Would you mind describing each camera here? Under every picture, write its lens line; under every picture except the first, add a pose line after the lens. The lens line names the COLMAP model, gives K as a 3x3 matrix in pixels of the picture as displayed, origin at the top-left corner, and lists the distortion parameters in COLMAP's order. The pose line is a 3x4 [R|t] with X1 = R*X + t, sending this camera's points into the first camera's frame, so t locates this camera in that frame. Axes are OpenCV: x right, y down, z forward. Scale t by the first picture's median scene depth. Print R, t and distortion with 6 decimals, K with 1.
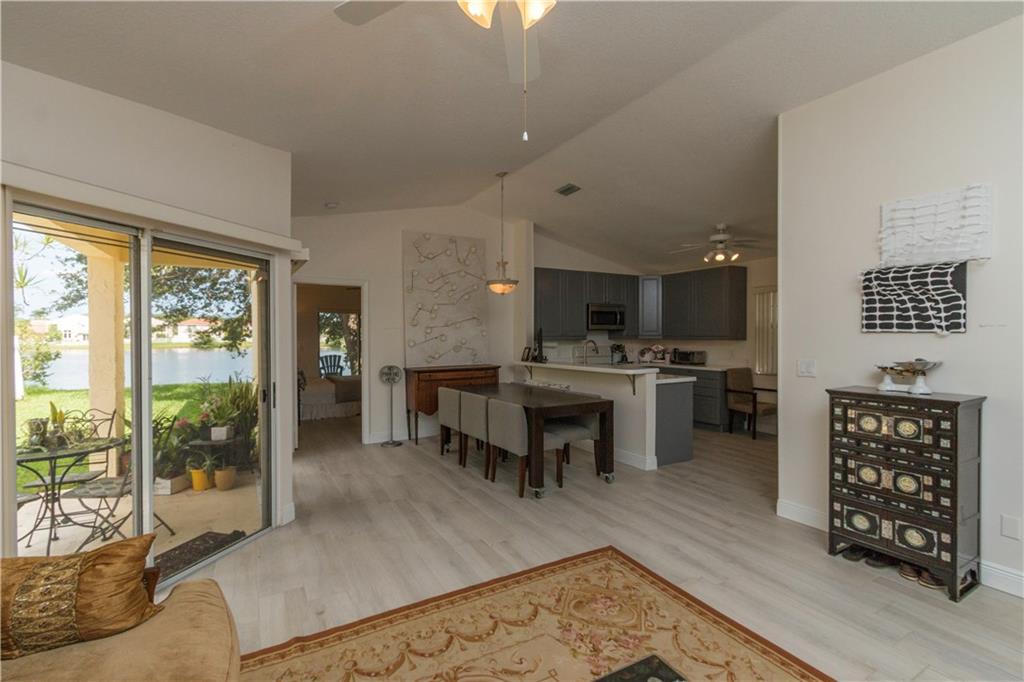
lens RADIAL K [[452.8, 0, 512.0], [0, 452.8, 341.0], [0, 0, 1]] dist [0.000184, 0.000188]
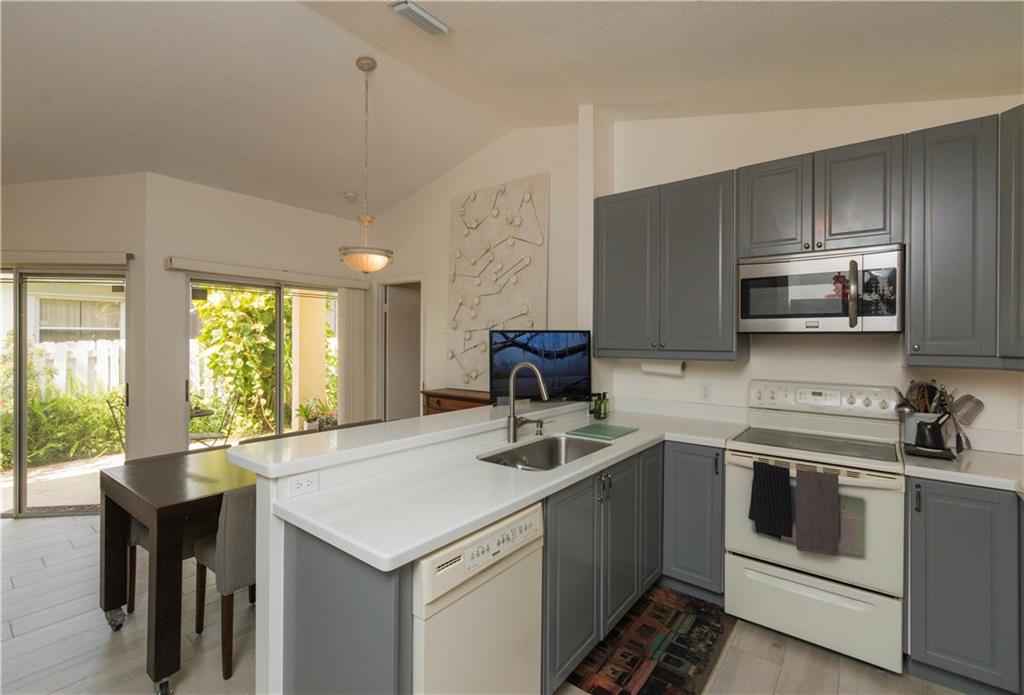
lens RADIAL K [[472.1, 0, 512.0], [0, 472.1, 347.5], [0, 0, 1]] dist [-0.000180, -0.000046]
pose [[0.410010, 0.017971, -0.911904, 0.445749], [-0.030078, 0.999528, 0.006174, -0.010951], [0.911585, 0.024897, 0.410357, 0.712003]]
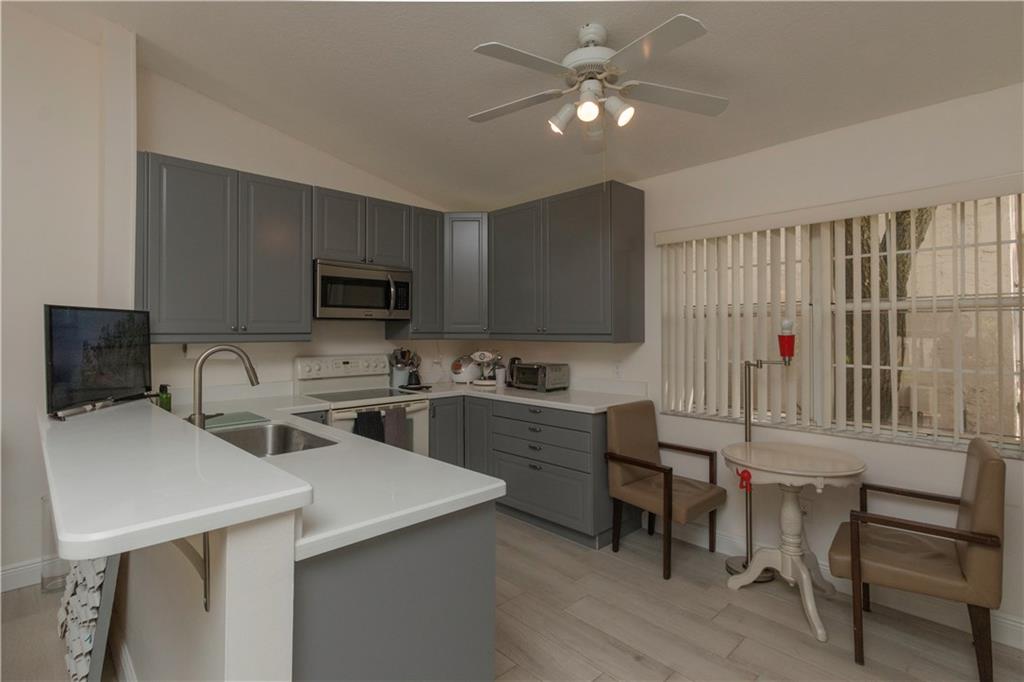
lens RADIAL K [[499.3, 0, 512.0], [0, 499.3, 341.0], [0, 0, 1]] dist [0.000257, 0.000062]
pose [[0.968559, -0.003459, 0.248762, 0.238404], [0.002704, 0.999991, 0.003376, -0.004515], [-0.248771, -0.002597, 0.968559, 0.498855]]
